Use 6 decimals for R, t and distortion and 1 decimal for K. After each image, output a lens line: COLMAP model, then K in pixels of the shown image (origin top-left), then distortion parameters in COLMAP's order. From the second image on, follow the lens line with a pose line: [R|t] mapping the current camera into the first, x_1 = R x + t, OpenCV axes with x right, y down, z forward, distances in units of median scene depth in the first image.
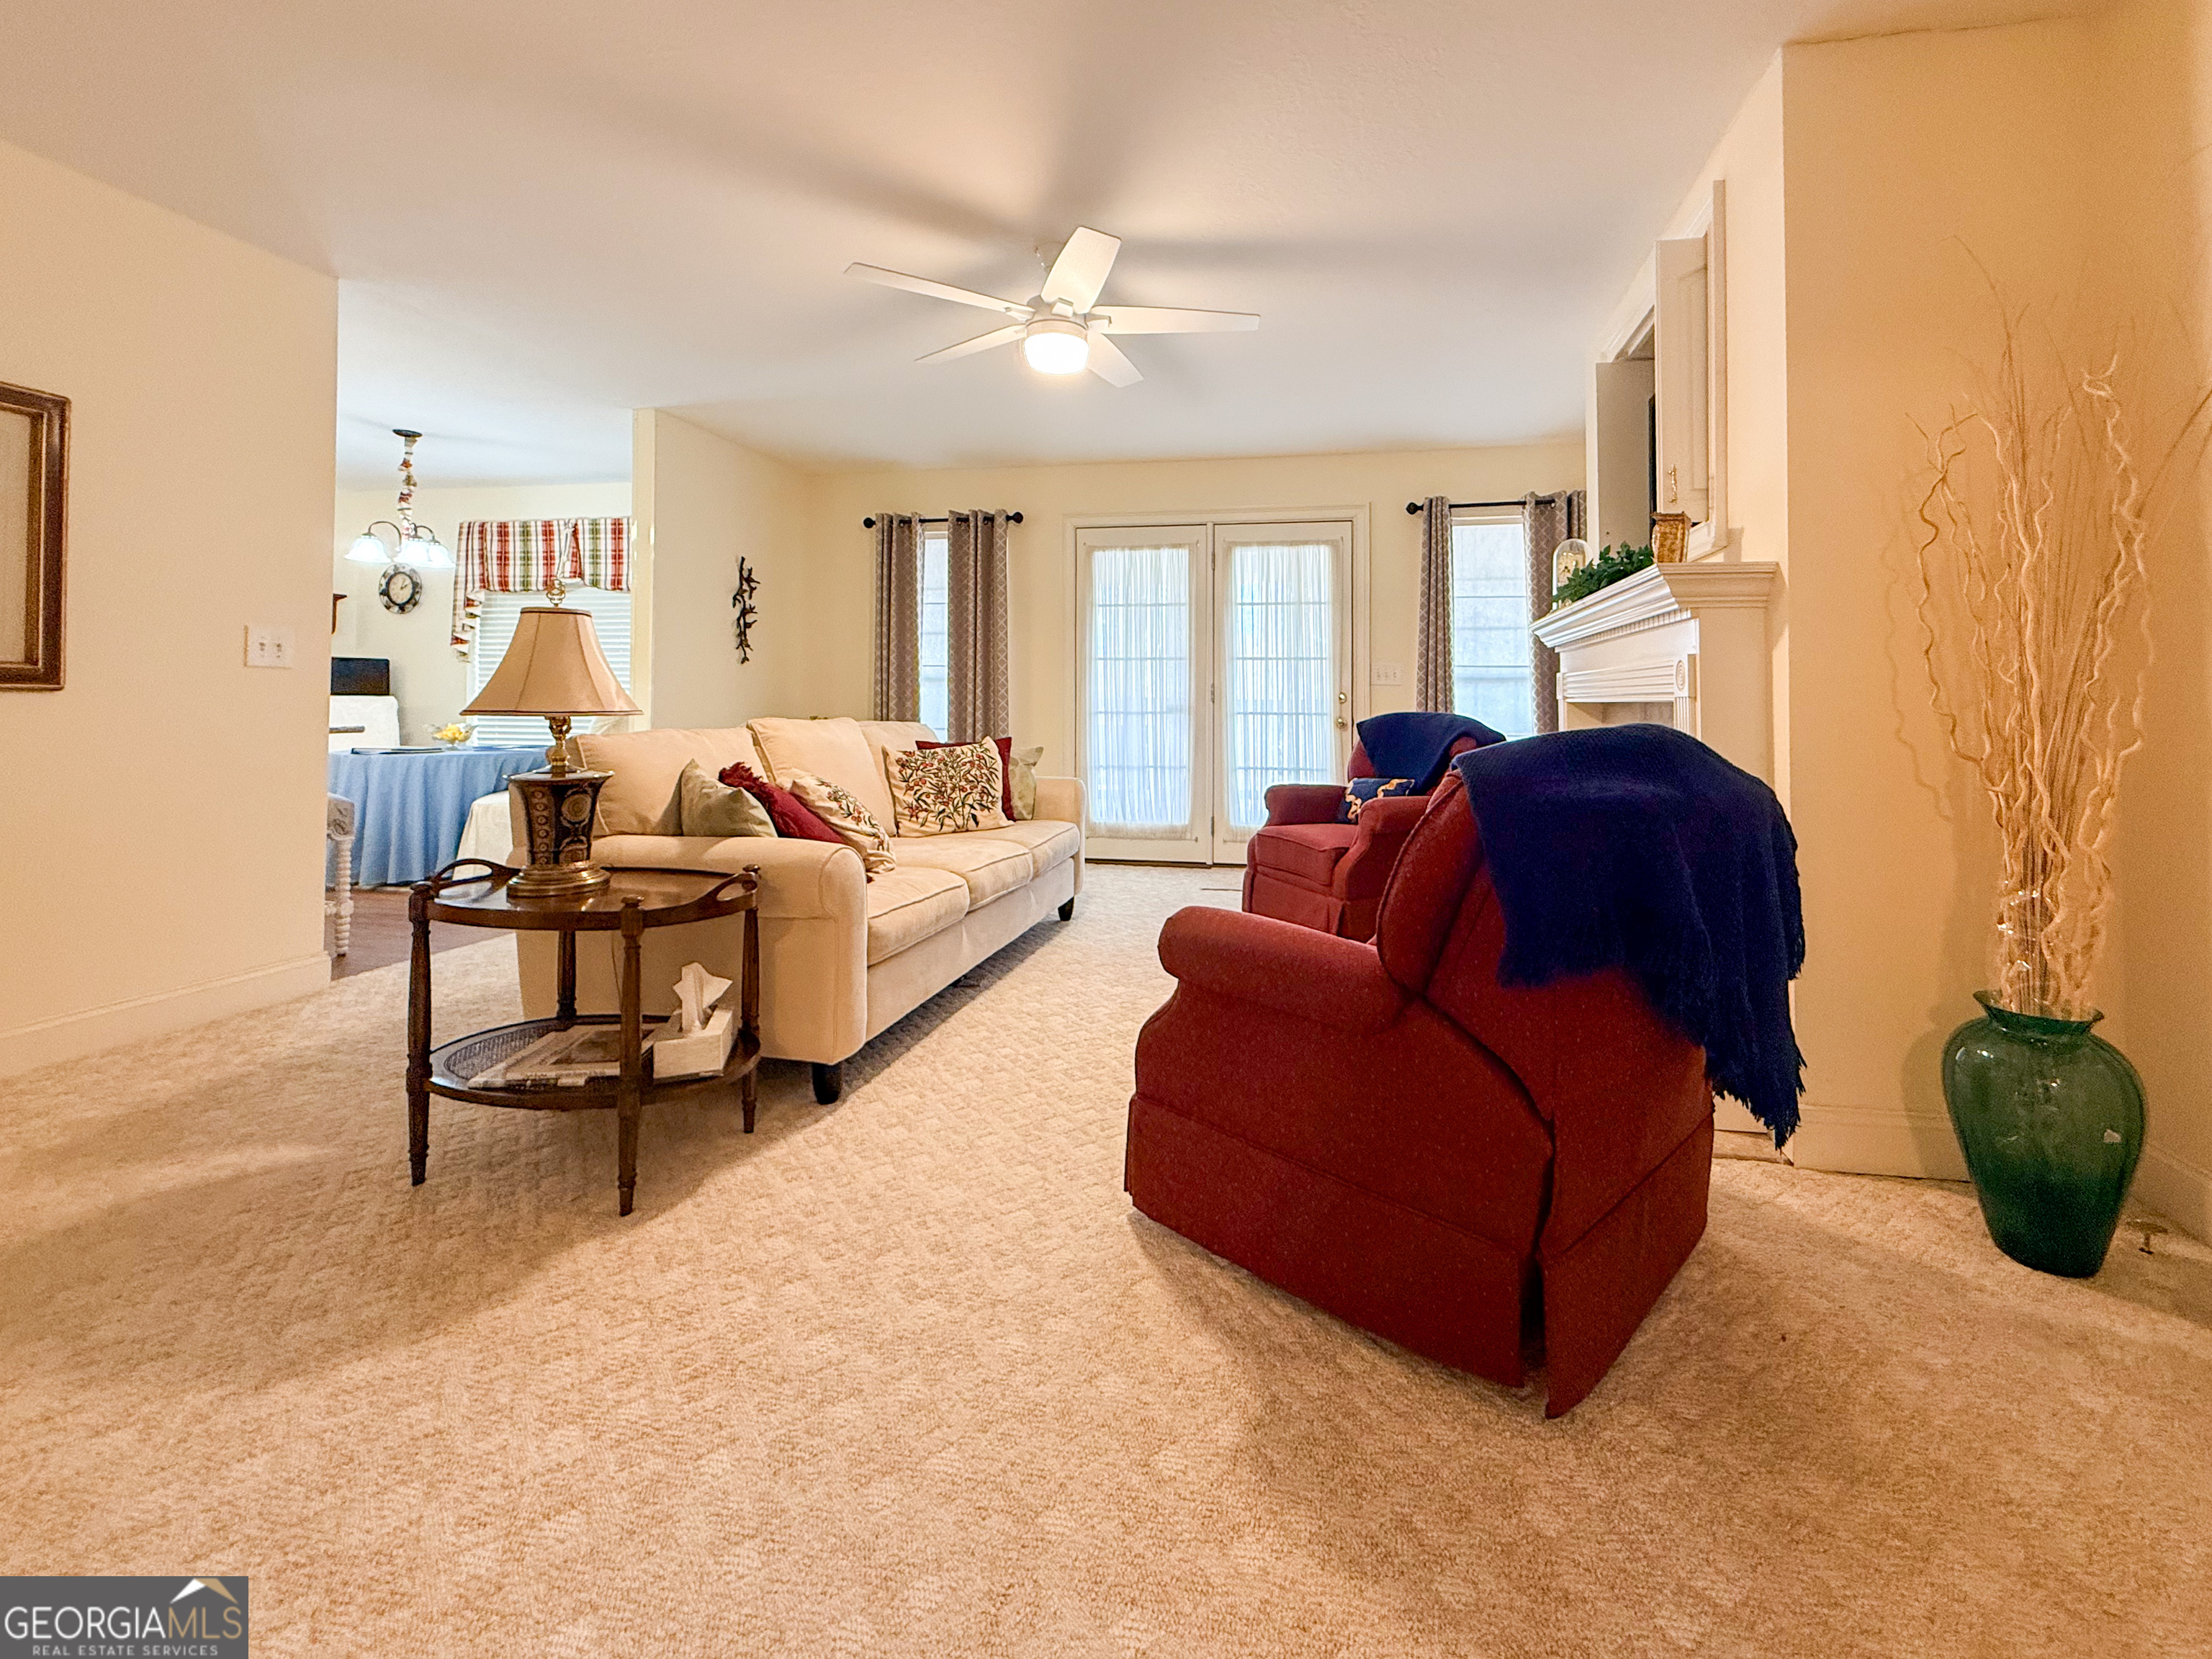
lens RADIAL K [[946.5, 0, 1093.4], [0, 946.5, 678.5], [0, 0, 1]] dist [-0.000372, -0.000022]
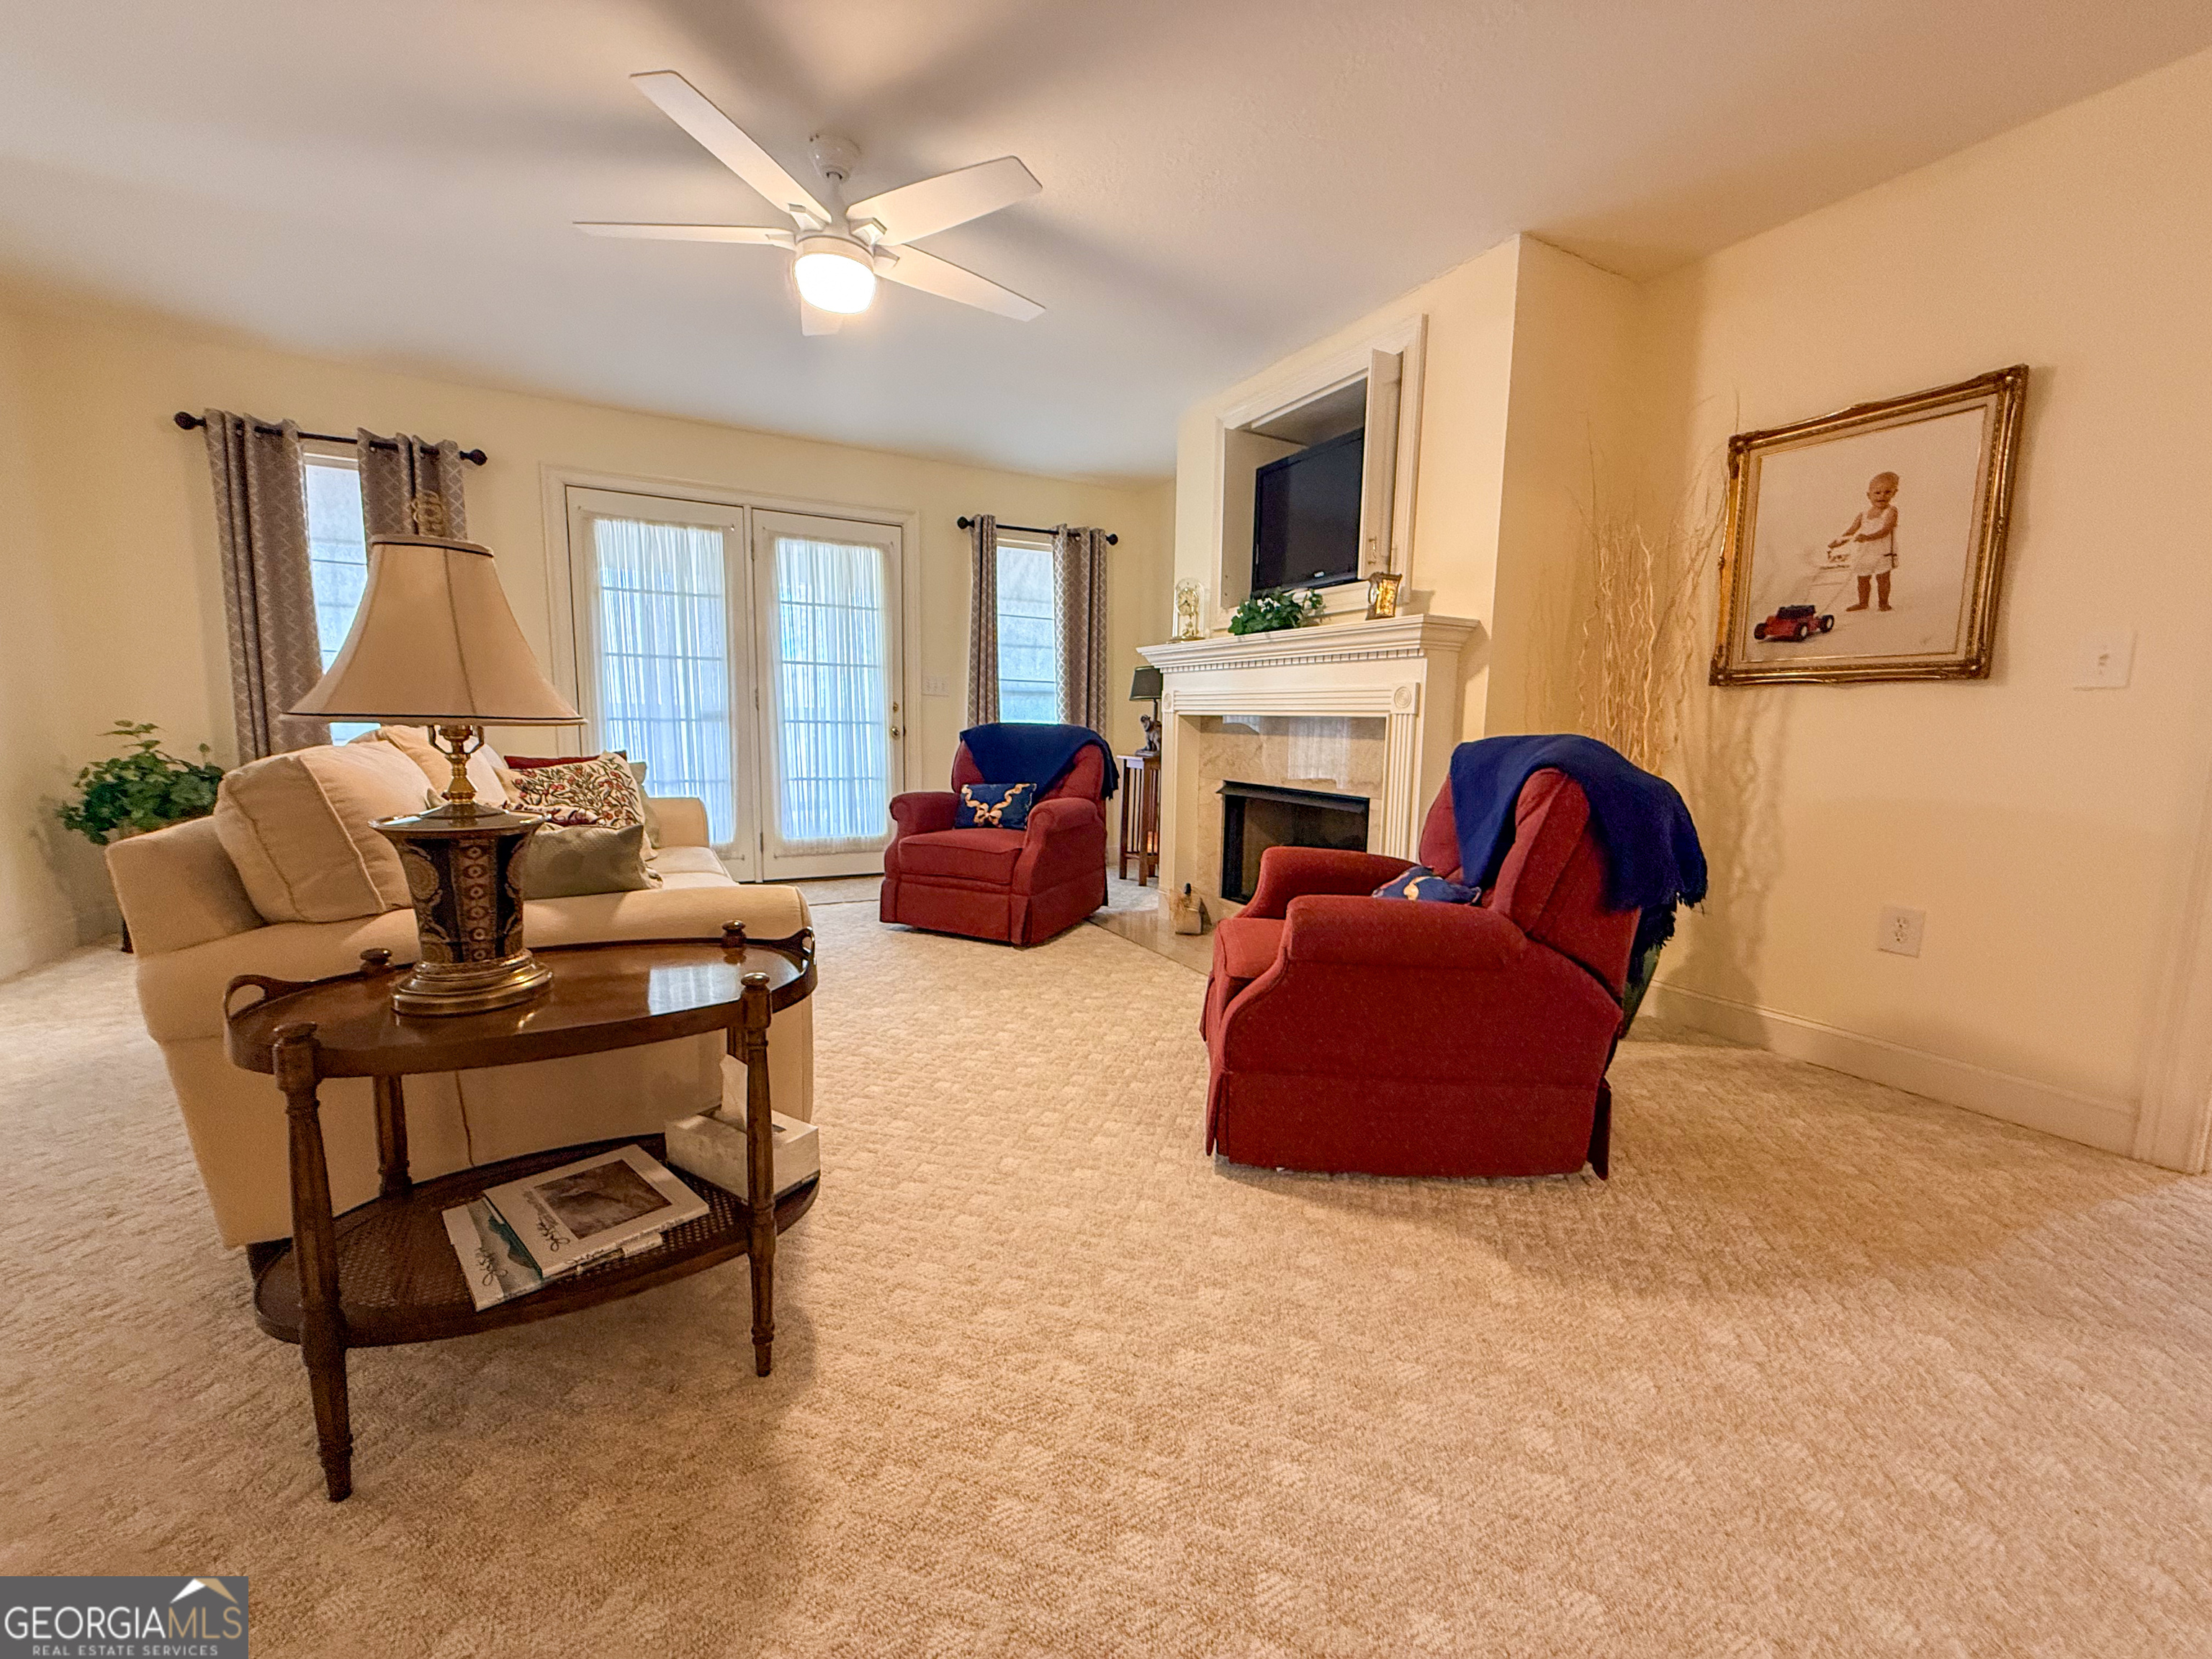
lens RADIAL K [[924.1, 0, 1117.1], [0, 924.1, 840.3], [0, 0, 1]] dist [-0.000888, -0.000339]
pose [[0.761485, -0.076458, 0.643657, -0.277488], [-0.030972, 0.987593, 0.153954, 0.002775], [-0.647442, -0.137169, 0.749669, 0.115317]]
